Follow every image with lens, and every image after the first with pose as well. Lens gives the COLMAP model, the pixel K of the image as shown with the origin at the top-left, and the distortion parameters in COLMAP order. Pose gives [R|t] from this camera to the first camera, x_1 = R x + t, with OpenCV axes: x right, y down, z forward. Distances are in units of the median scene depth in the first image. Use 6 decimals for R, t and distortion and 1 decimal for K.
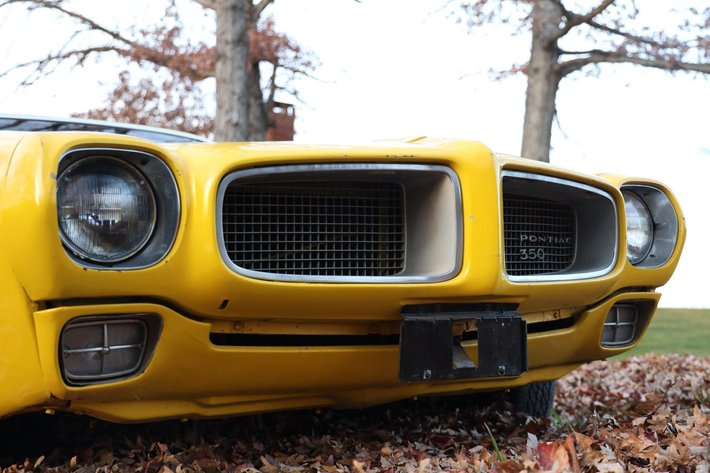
lens RADIAL K [[996.0, 0, 355.0], [0, 996.0, 236.5], [0, 0, 1]] dist [0.152318, 0.150335]
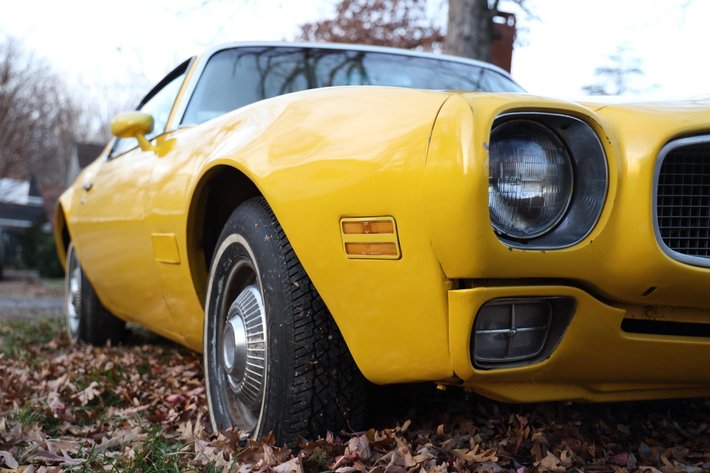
lens RADIAL K [[996.0, 0, 355.0], [0, 996.0, 236.5], [0, 0, 1]] dist [0.152318, 0.150335]
pose [[0.979656, 0.051110, -0.194067, -0.199332], [-0.033626, 0.995159, 0.092346, -0.049091], [0.197847, -0.083941, 0.976632, 0.083573]]
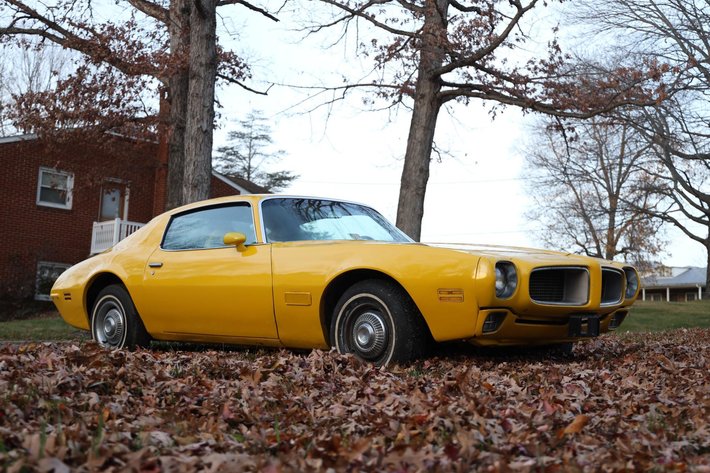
lens RADIAL K [[989.5, 0, 355.0], [0, 989.5, 236.5], [0, 0, 1]] dist [0.164010, 0.035702]
pose [[0.980677, 0.061753, 0.185633, -1.186627], [-0.067548, 0.997402, 0.025050, -0.196197], [-0.183603, -0.037105, 0.982300, -1.882232]]
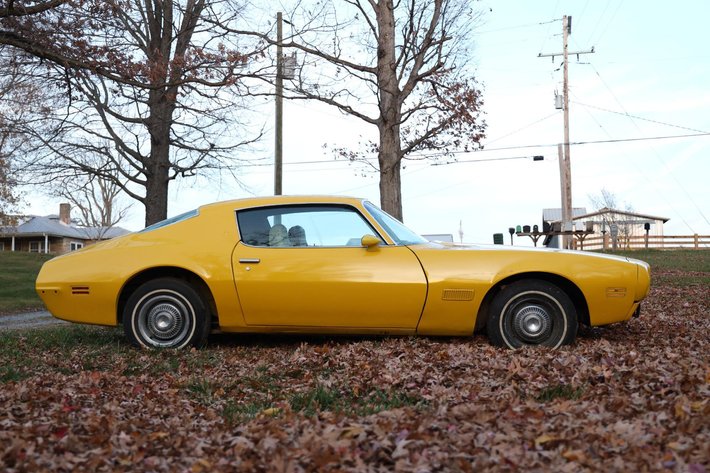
lens RADIAL K [[989.5, 0, 355.0], [0, 989.5, 236.5], [0, 0, 1]] dist [0.164010, 0.035702]
pose [[0.642949, 0.054608, 0.763960, -4.087617], [-0.105792, 0.994226, 0.017967, -0.153576], [-0.758567, -0.092372, 0.645014, -0.831053]]
